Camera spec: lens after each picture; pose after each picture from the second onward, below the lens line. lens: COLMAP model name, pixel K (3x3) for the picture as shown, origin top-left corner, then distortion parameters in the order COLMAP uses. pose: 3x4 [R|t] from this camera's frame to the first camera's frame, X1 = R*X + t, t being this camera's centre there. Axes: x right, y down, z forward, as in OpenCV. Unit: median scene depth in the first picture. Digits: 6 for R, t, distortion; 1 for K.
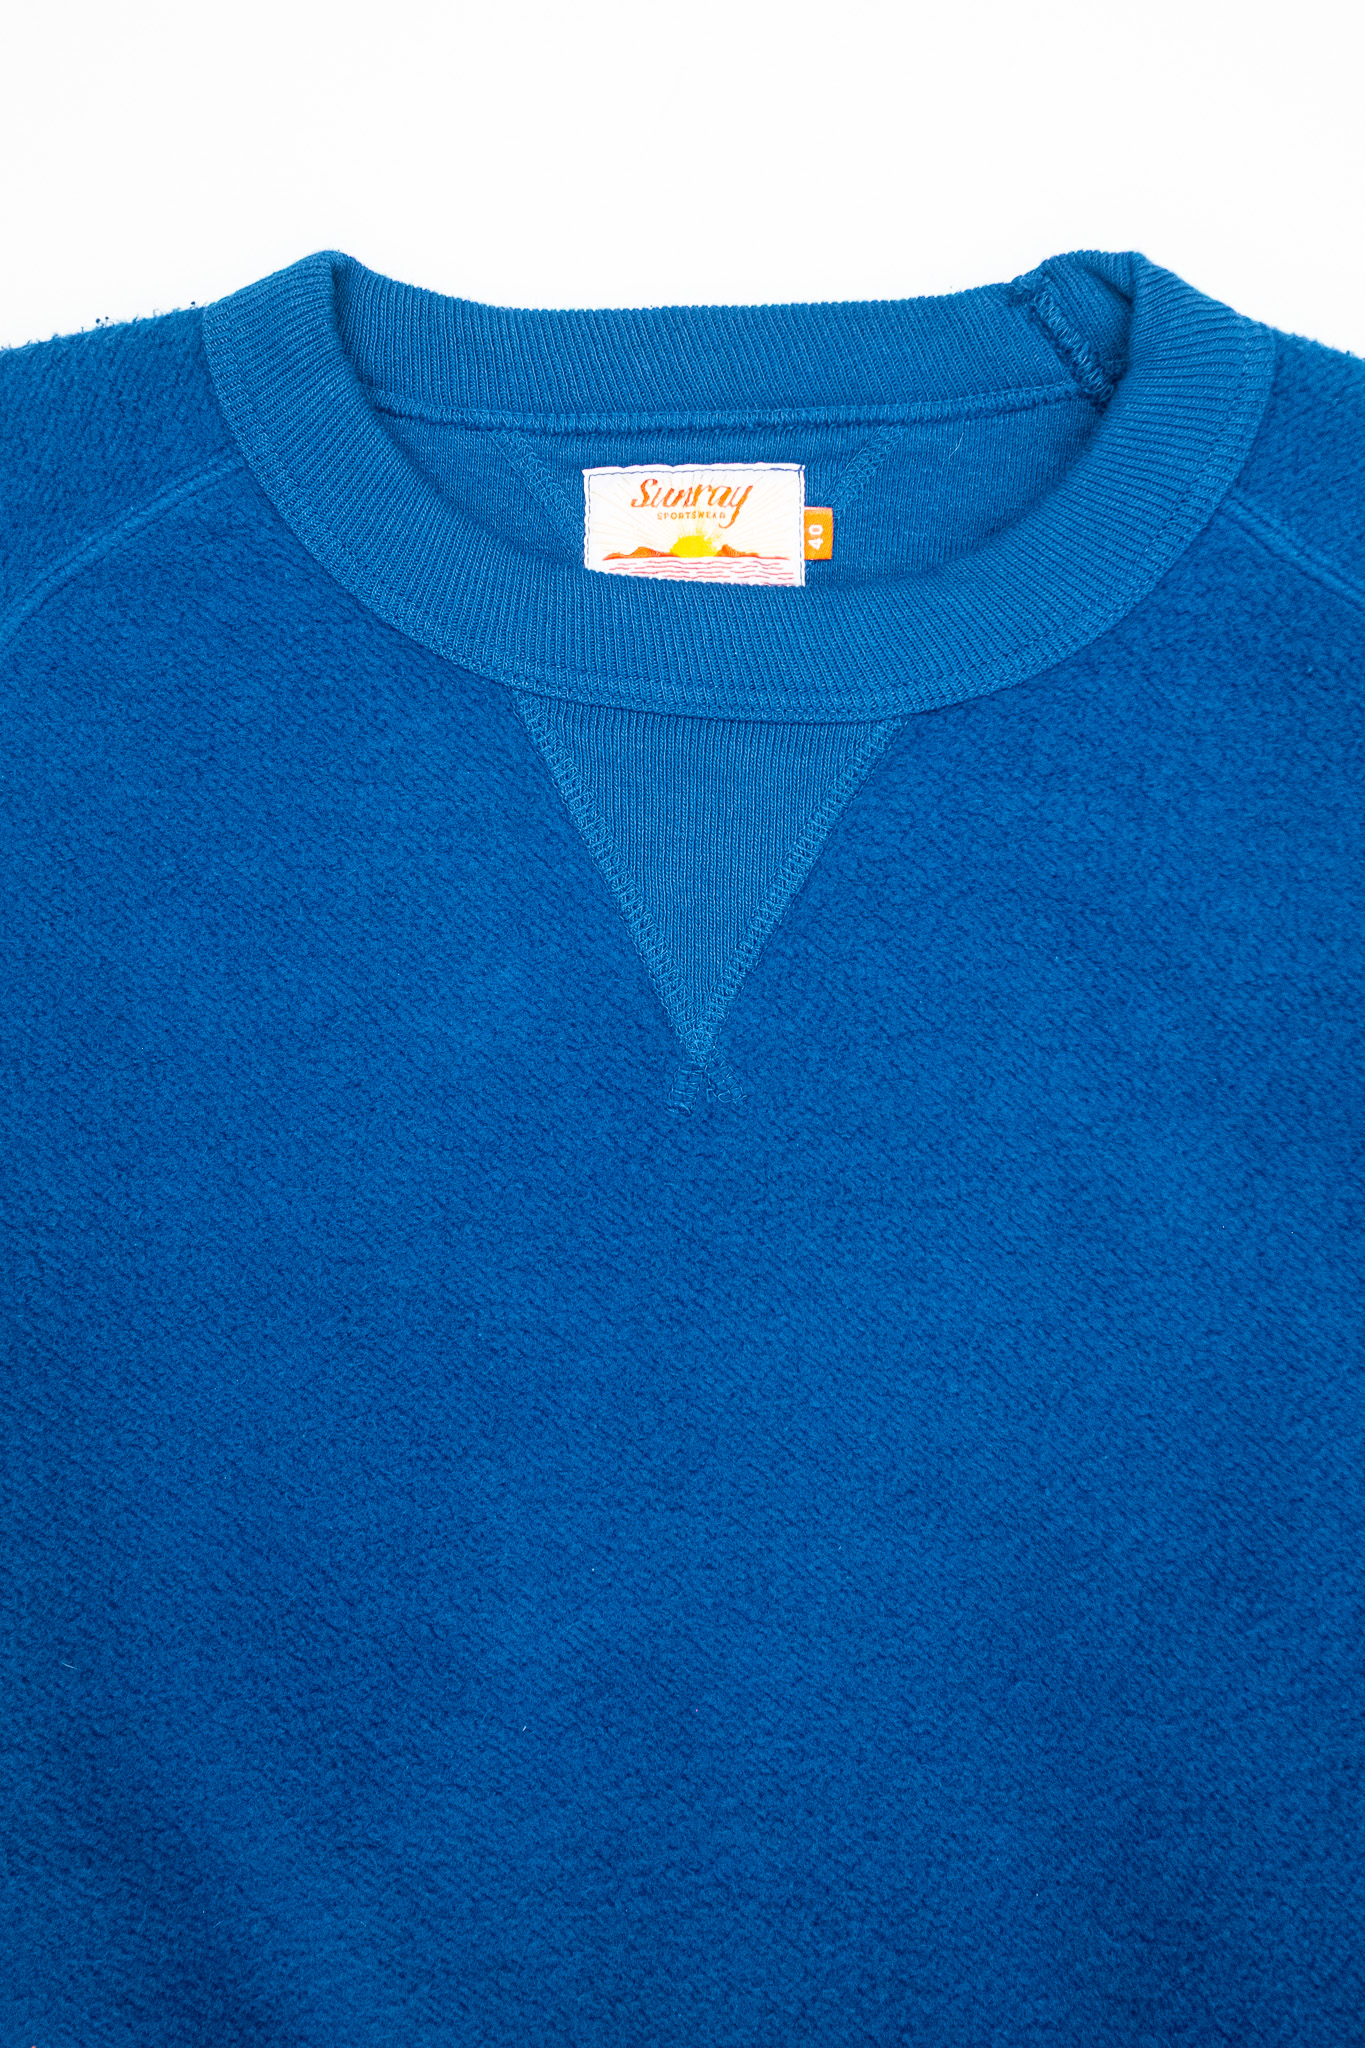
lens RADIAL K [[2748.5, 0, 682.5], [0, 2748.5, 1024.0], [0, 0, 1]] dist [0.002353, -0.049417]
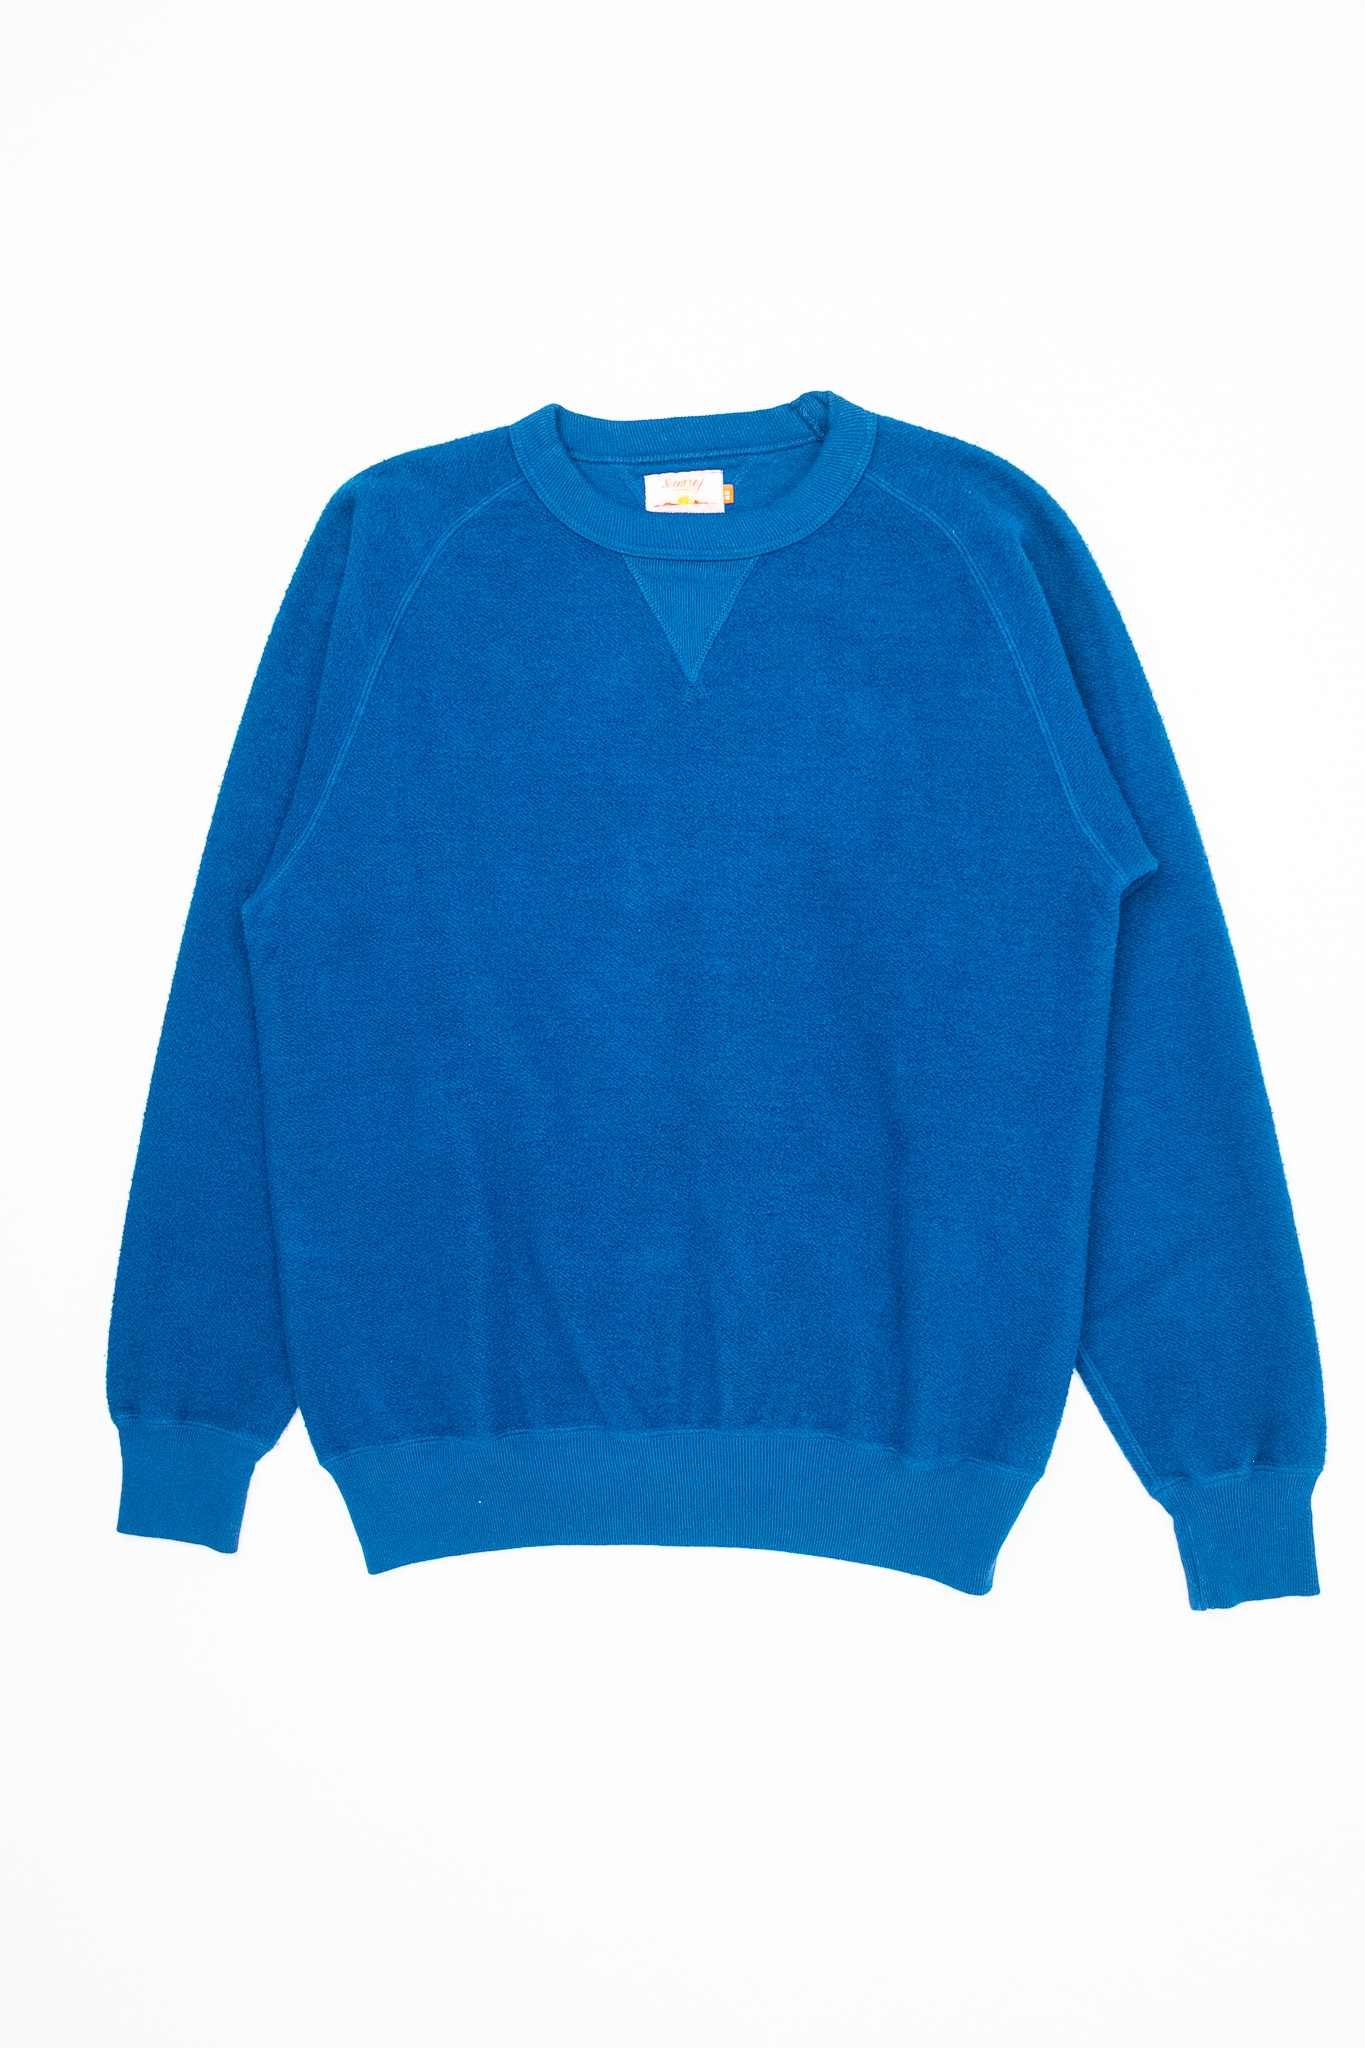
lens RADIAL K [[2748.5, 0, 682.5], [0, 2748.5, 1024.0], [0, 0, 1]] dist [0.002353, -0.049417]
pose [[0.997367, -0.036227, -0.062826, 0.160479], [0.033035, 0.998145, -0.051133, 0.508239], [0.064562, 0.048923, 0.996714, -1.791956]]
